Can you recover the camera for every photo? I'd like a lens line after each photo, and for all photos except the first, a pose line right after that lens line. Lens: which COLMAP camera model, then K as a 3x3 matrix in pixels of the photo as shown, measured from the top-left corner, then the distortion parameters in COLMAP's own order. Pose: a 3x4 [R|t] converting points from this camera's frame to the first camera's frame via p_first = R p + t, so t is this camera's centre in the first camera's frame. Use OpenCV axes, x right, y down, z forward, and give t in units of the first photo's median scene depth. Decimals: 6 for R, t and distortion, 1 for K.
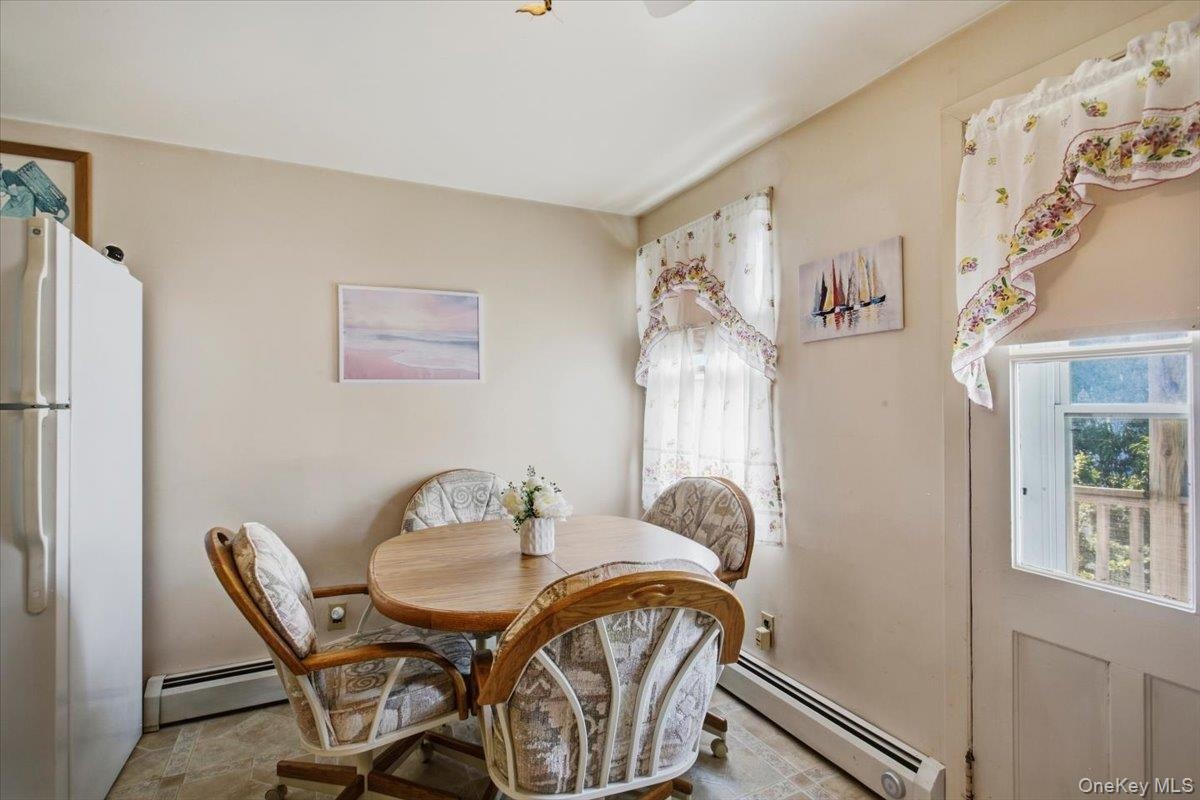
lens RADIAL K [[580.5, 0, 600.0], [0, 580.5, 400.0], [0, 0, 1]] dist [-0.011476, 0.000273]
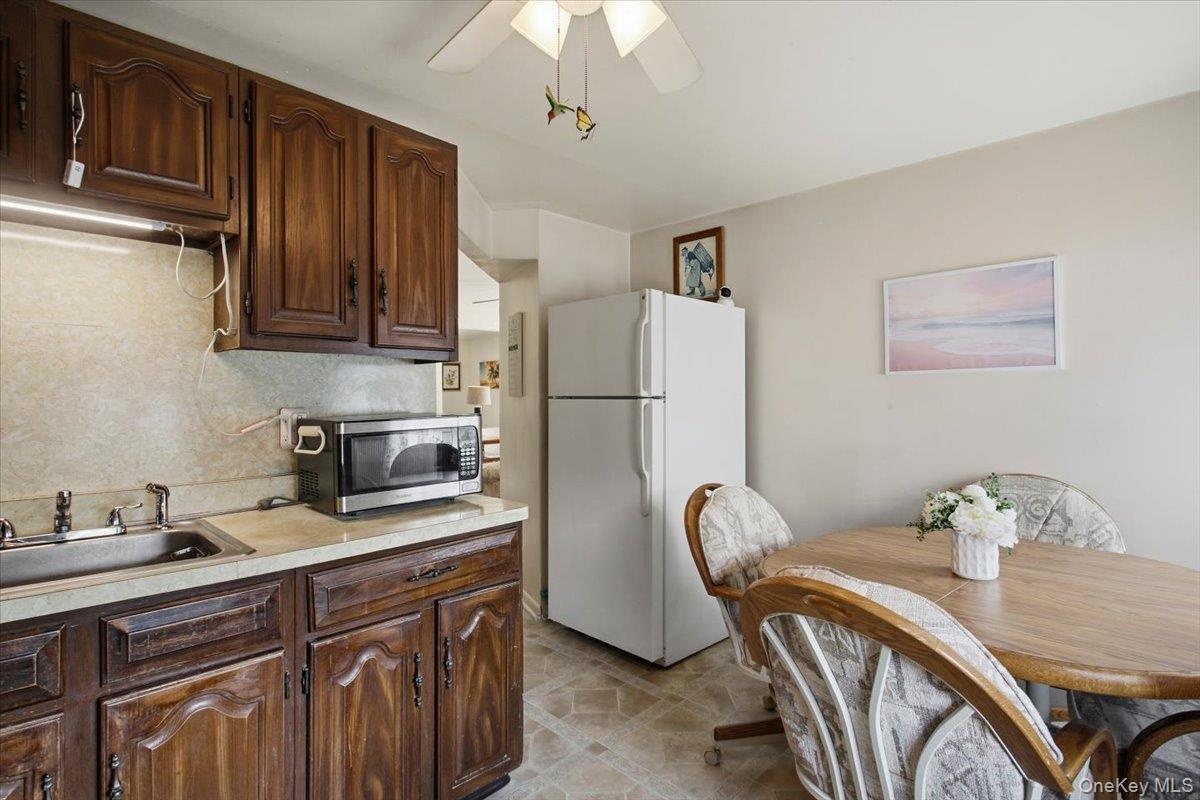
lens RADIAL K [[598.9, 0, 600.0], [0, 598.9, 400.0], [0, 0, 1]] dist [0.000072, -0.000214]
pose [[0.325864, 0.011328, -0.945349, 0.409164], [0.009538, 0.999838, 0.015268, -0.006544], [0.945369, -0.013992, 0.325703, 0.165053]]
